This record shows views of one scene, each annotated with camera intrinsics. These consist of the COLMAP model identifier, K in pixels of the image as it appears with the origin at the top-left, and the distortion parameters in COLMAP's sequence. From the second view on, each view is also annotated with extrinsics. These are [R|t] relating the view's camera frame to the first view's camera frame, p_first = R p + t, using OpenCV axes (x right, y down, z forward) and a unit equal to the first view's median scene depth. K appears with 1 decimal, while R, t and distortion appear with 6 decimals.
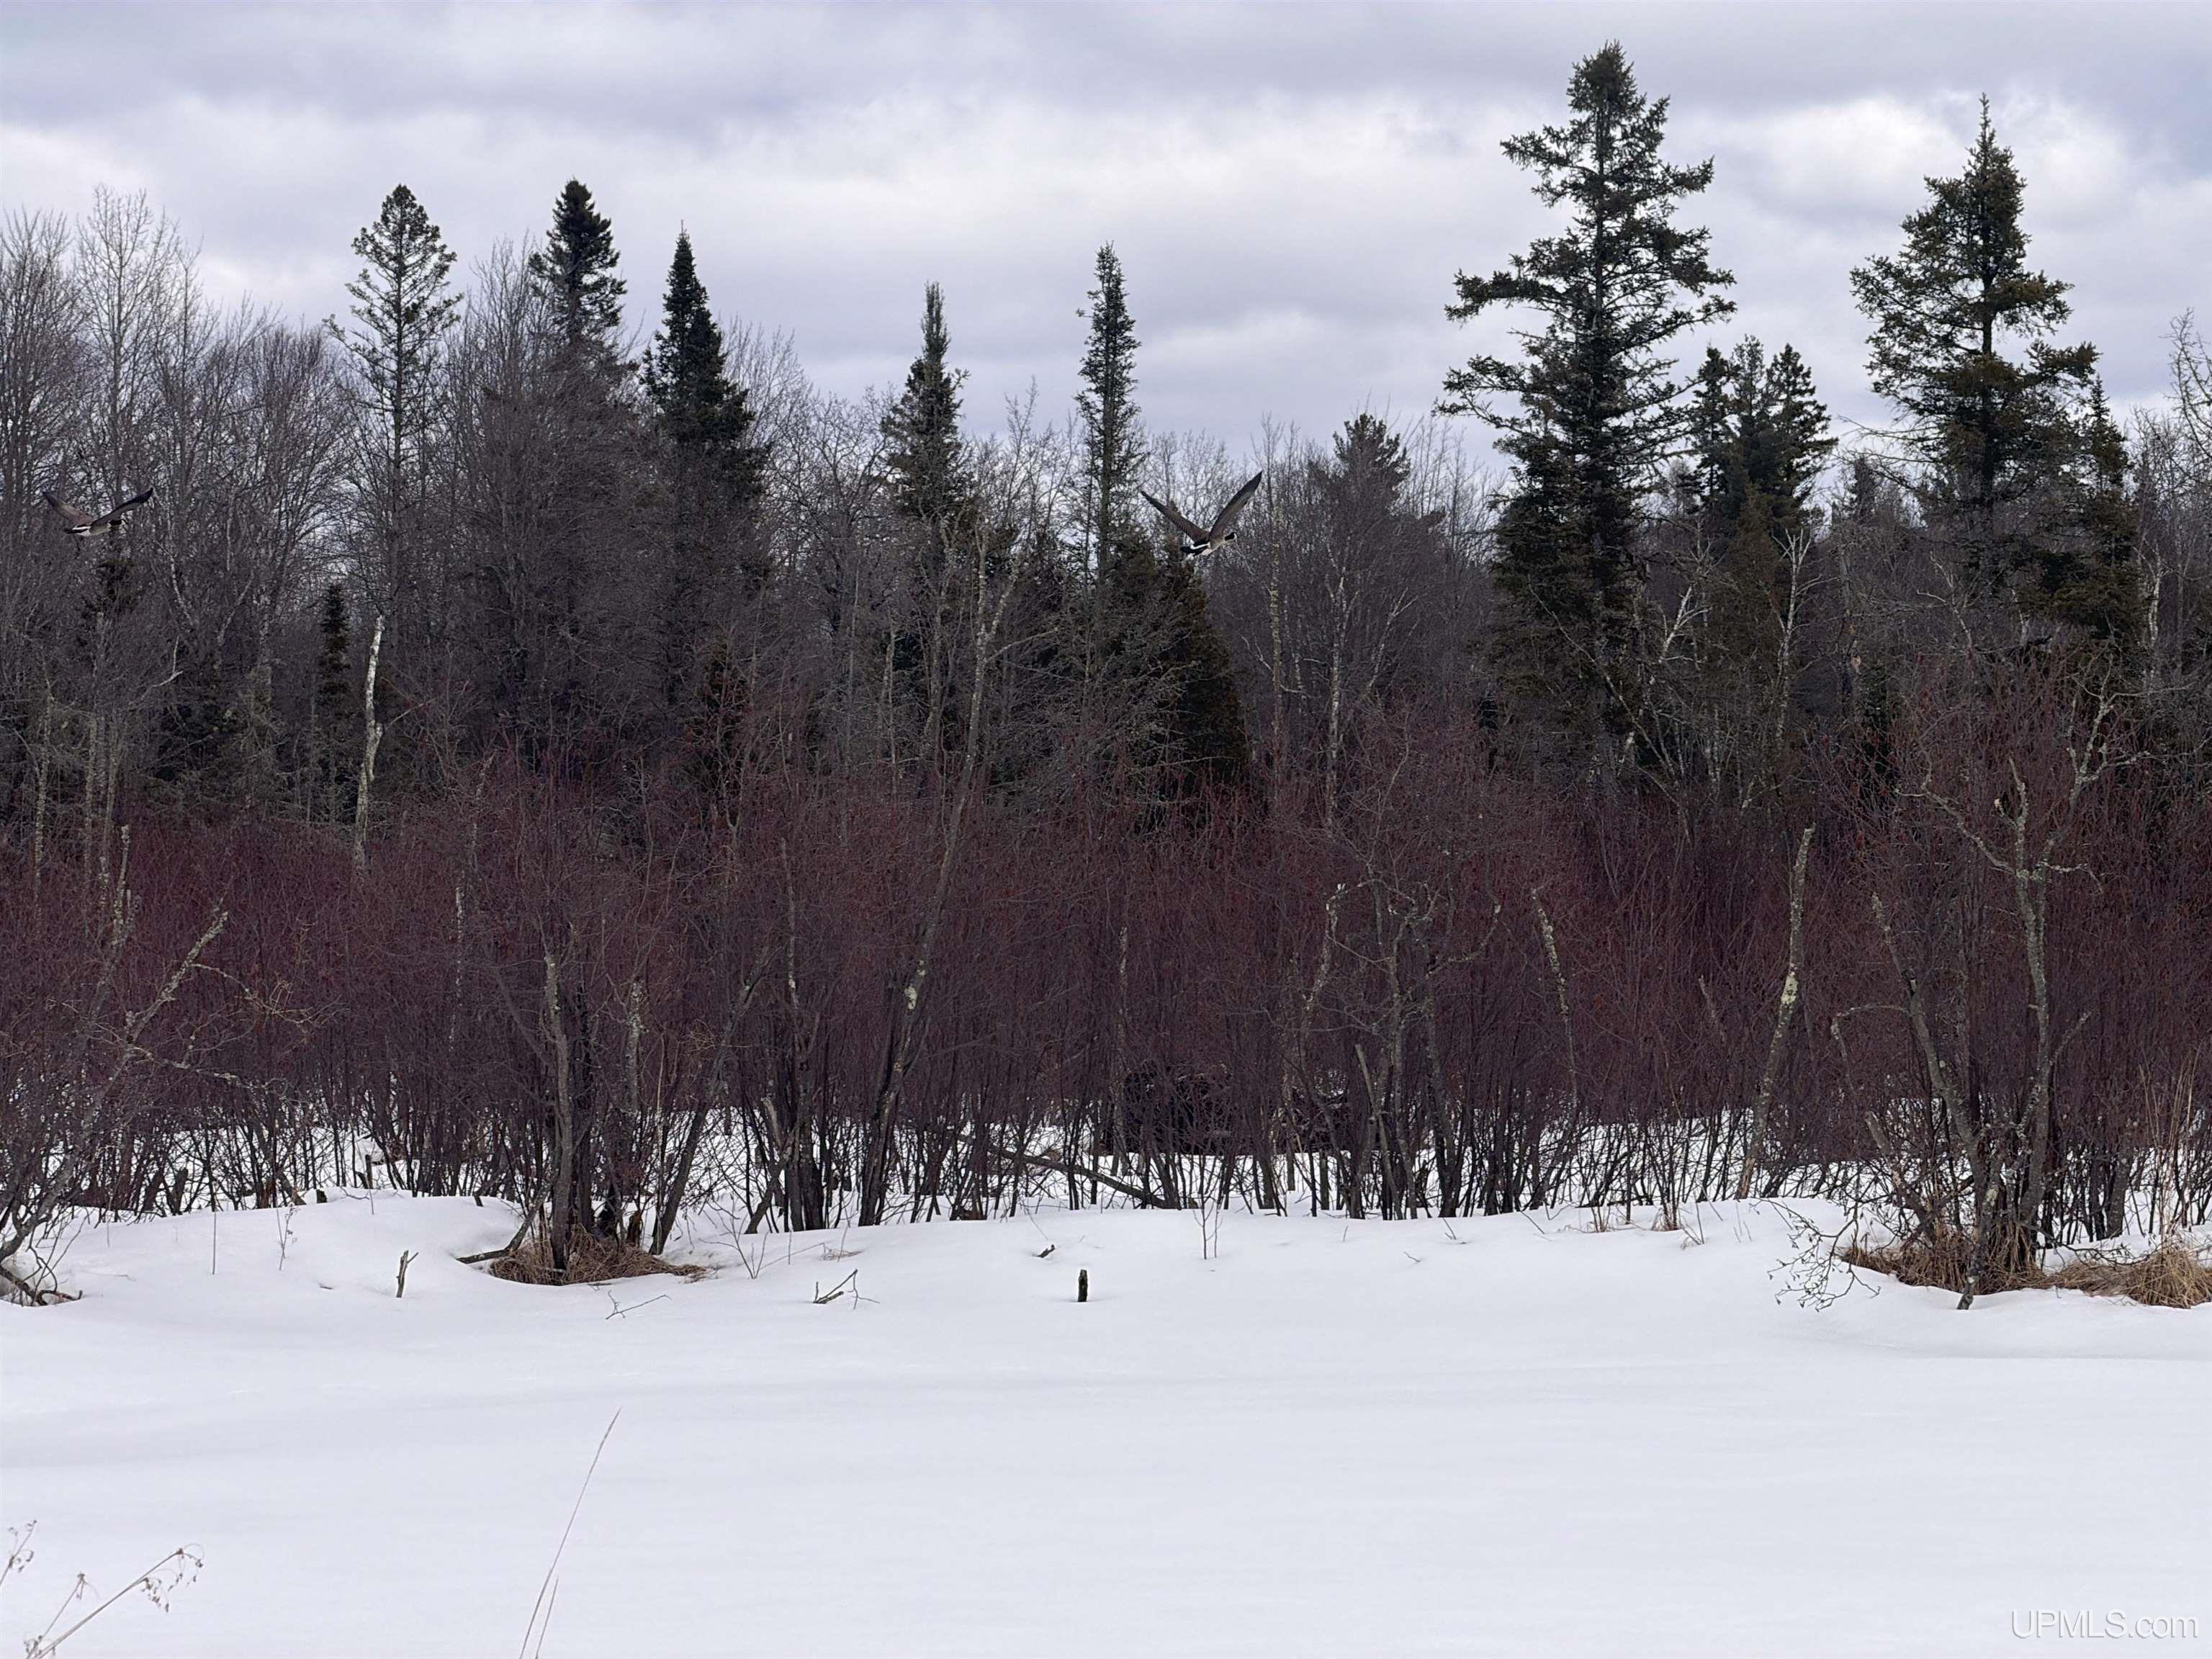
lens RADIAL K [[6581.6, 0, 1220.3], [0, 6581.6, 839.6], [0, 0, 1]] dist [0.226246, -1.809227]
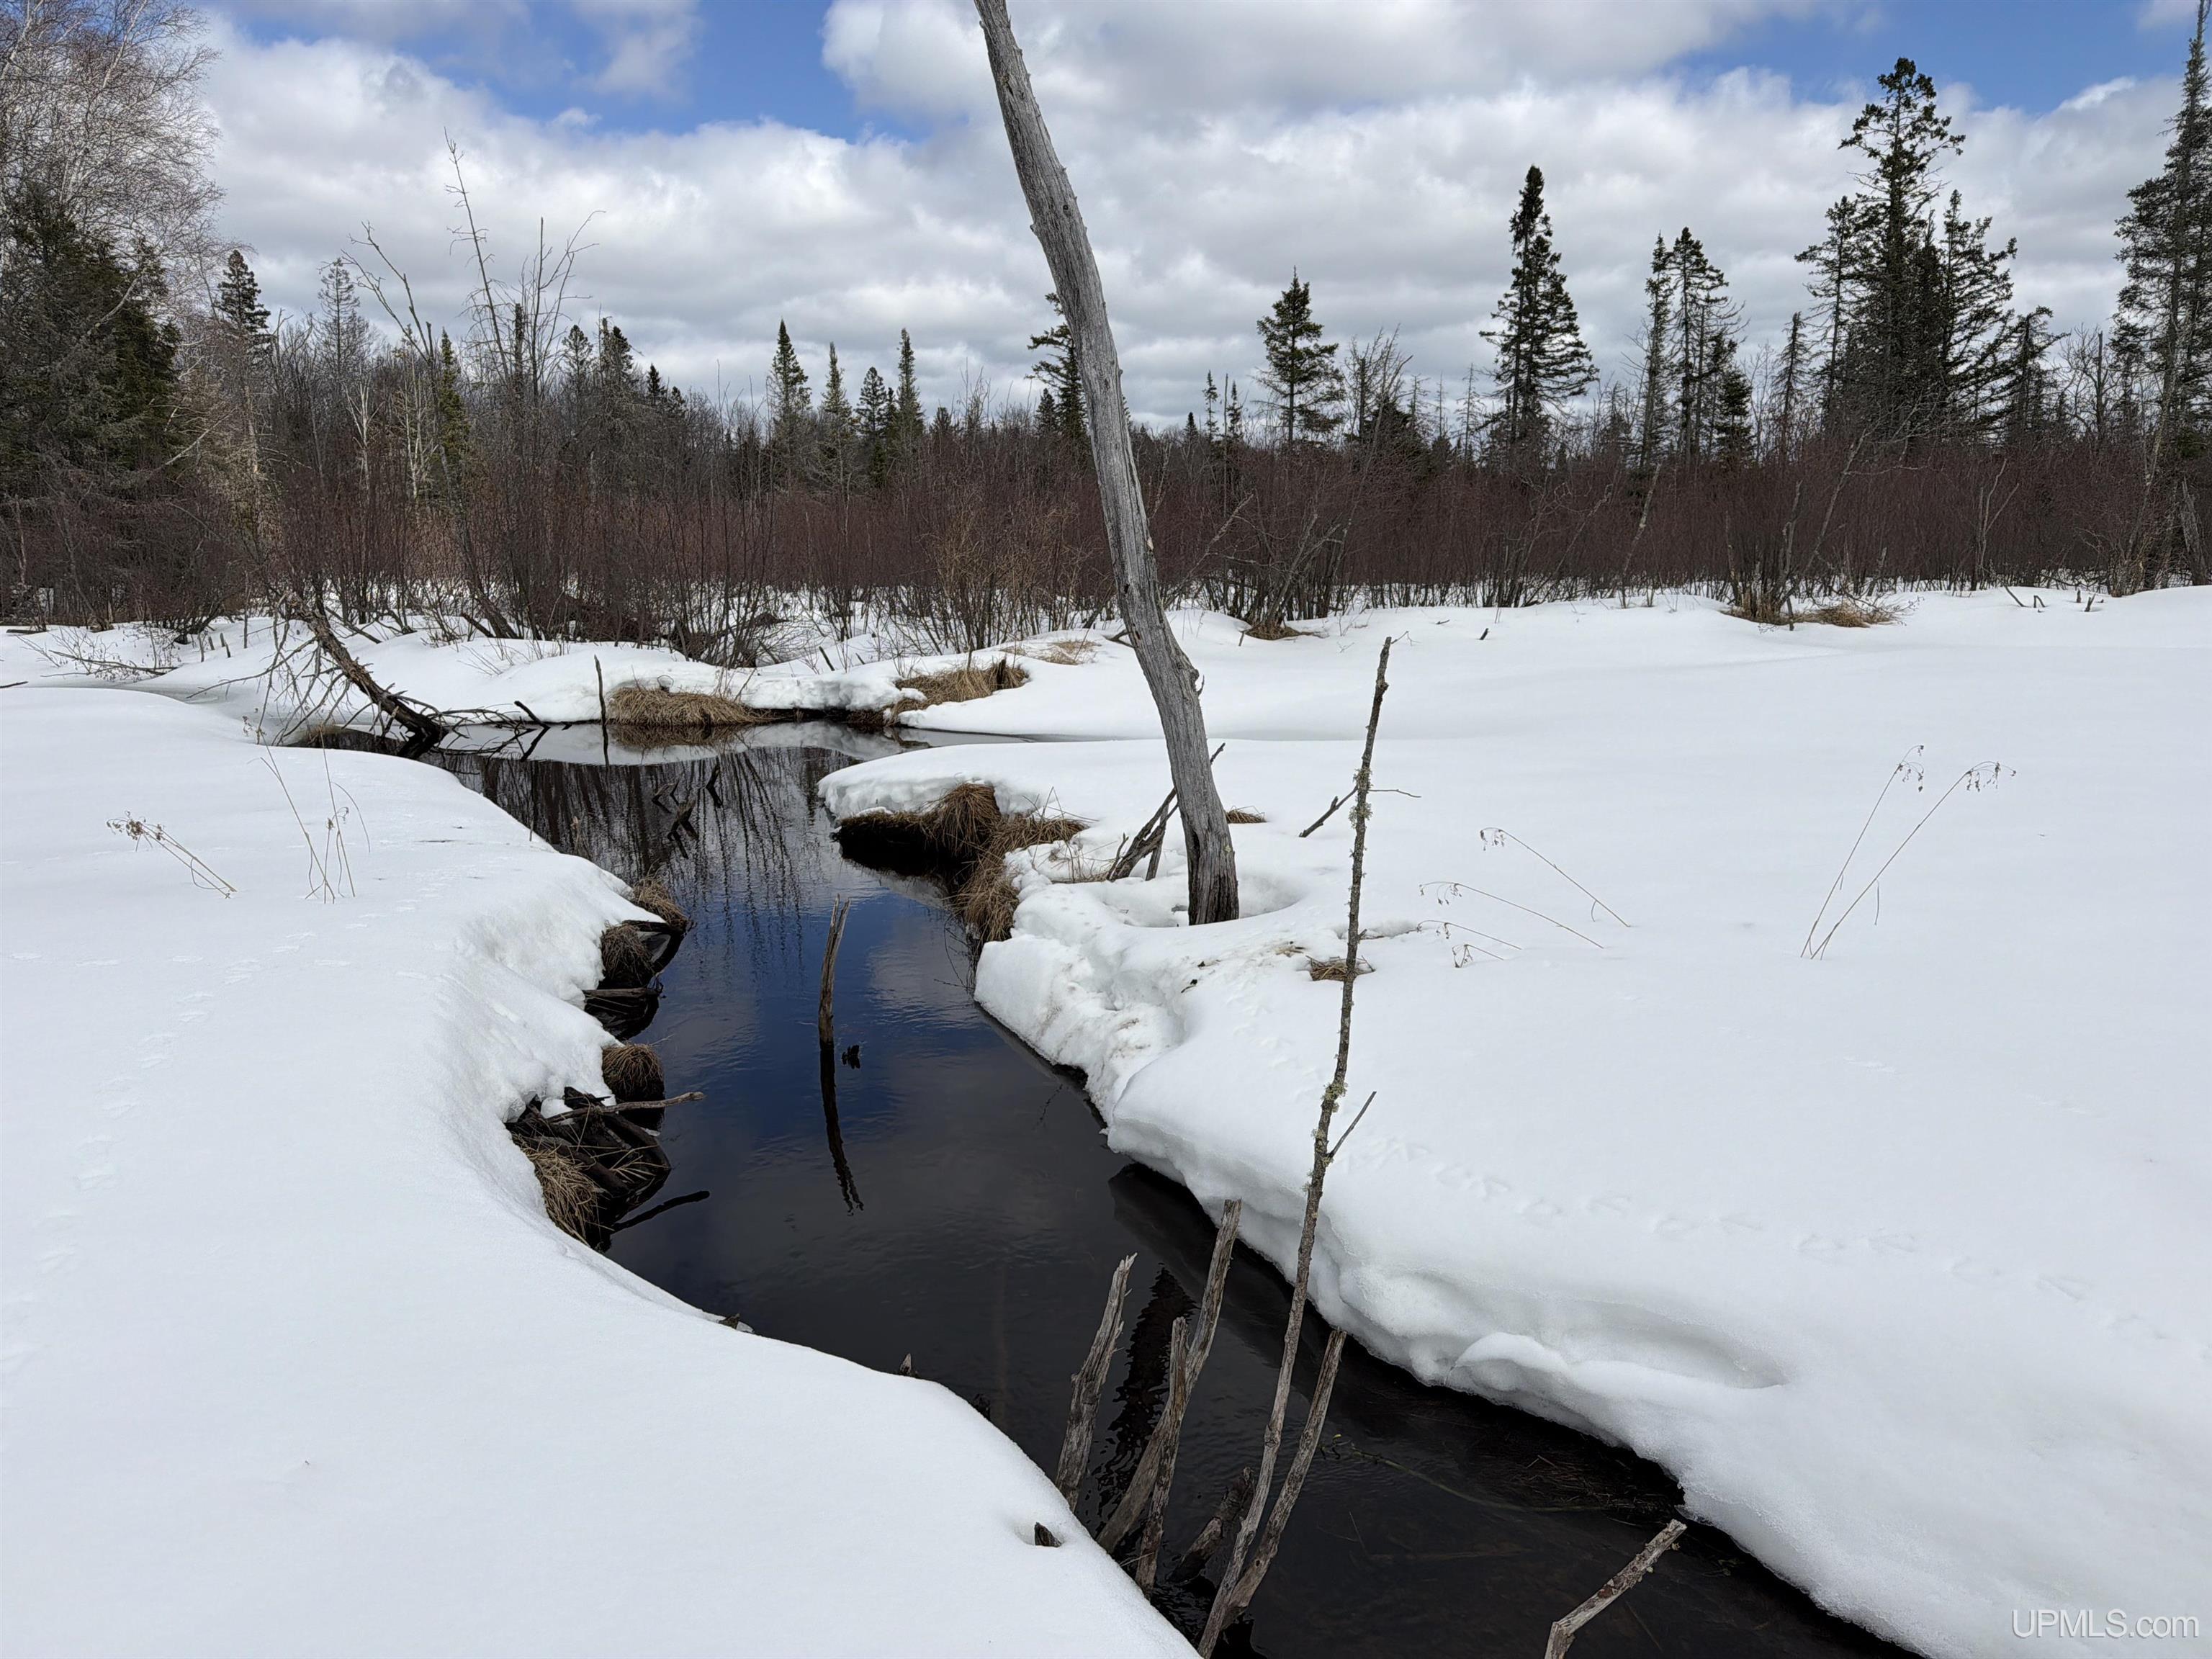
lens RADIAL K [[1522.8, 0, 1099.8], [0, 1522.8, 825.4], [0, 0, 1]] dist [0.087231, -0.135377]
pose [[0.964651, -0.063505, 0.255765, -0.197808], [0.012415, 0.980404, 0.196604, 0.010653], [-0.263238, -0.186479, 0.946536, 0.236939]]
